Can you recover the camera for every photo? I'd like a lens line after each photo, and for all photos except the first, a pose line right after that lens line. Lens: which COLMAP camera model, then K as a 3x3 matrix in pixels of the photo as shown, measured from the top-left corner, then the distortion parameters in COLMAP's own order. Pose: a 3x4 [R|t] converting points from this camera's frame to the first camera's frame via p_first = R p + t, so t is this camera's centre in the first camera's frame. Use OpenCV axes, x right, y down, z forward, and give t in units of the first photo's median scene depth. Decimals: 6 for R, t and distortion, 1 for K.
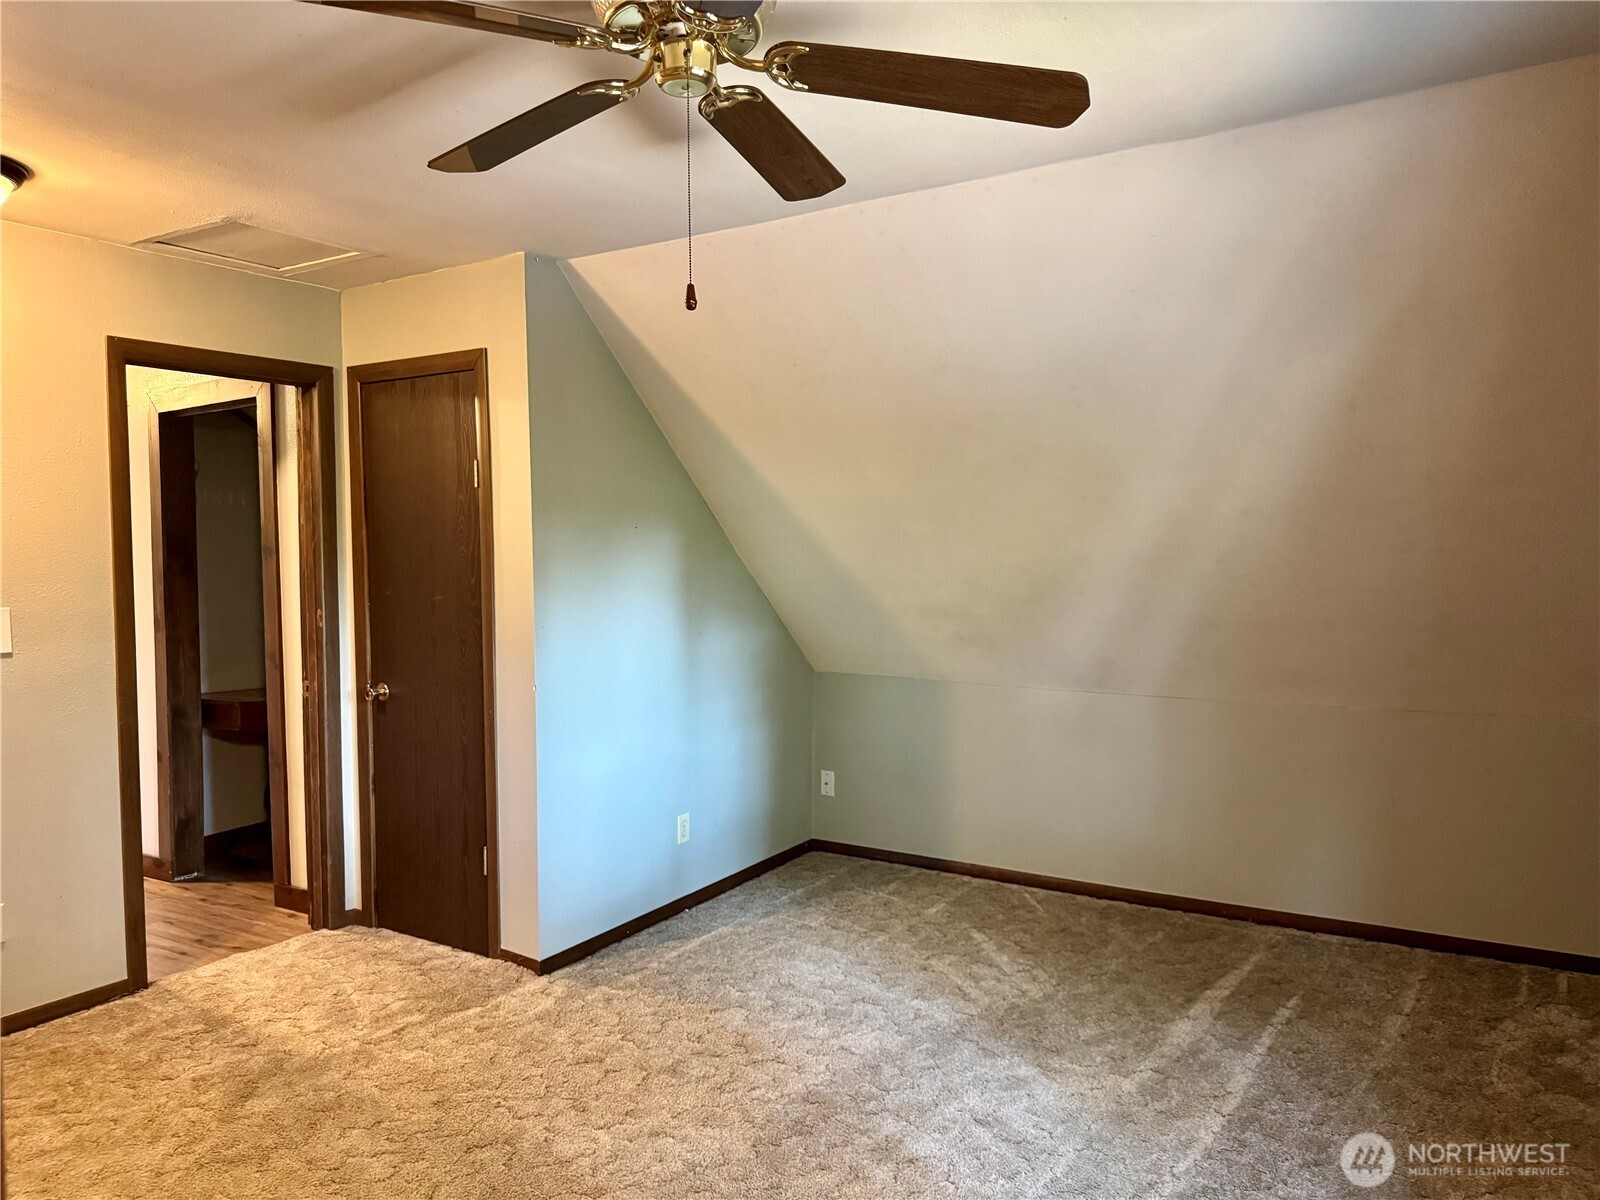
lens RADIAL K [[1128.5, 0, 796.0], [0, 1128.5, 610.1], [0, 0, 1]] dist [0.100464, -0.163310]
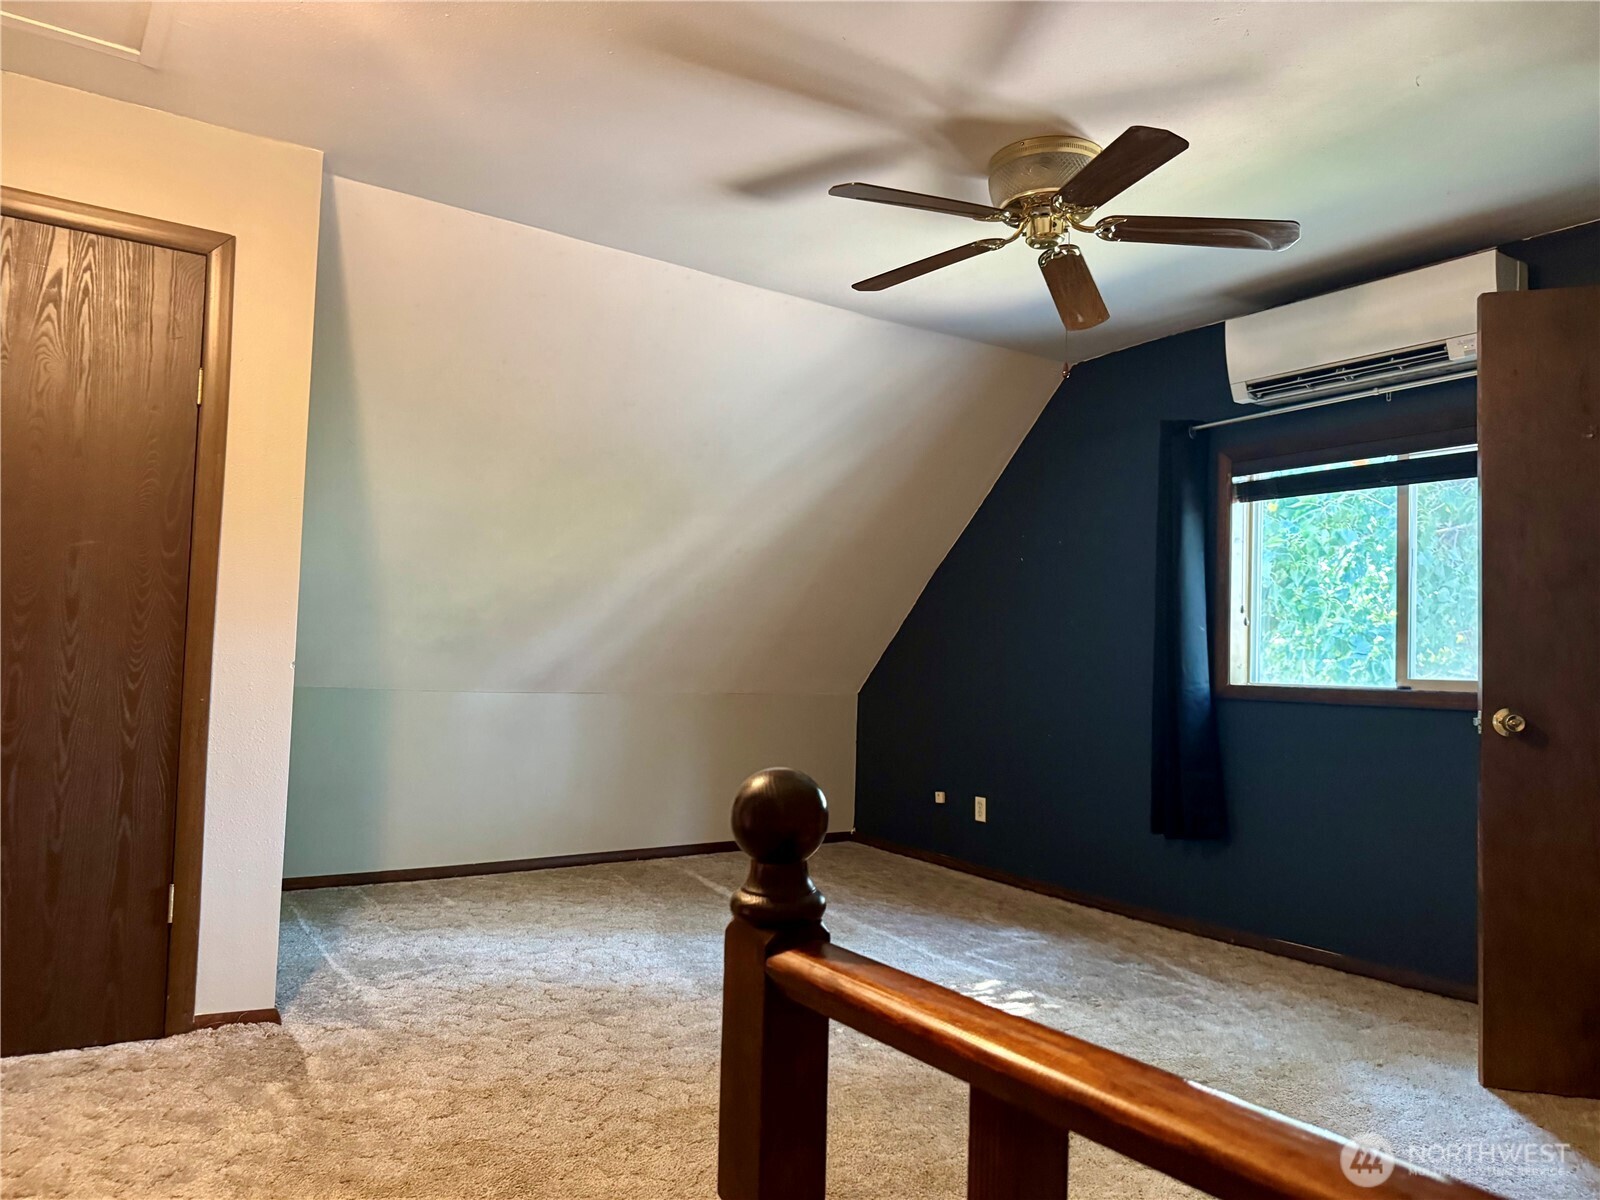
lens RADIAL K [[1128.5, 0, 796.0], [0, 1128.5, 610.1], [0, 0, 1]] dist [0.100464, -0.163310]
pose [[0.382295, 0.067566, 0.921567, -0.861682], [0.015085, 0.996734, -0.079334, 0.100750], [-0.923917, 0.044231, 0.380027, 0.355644]]
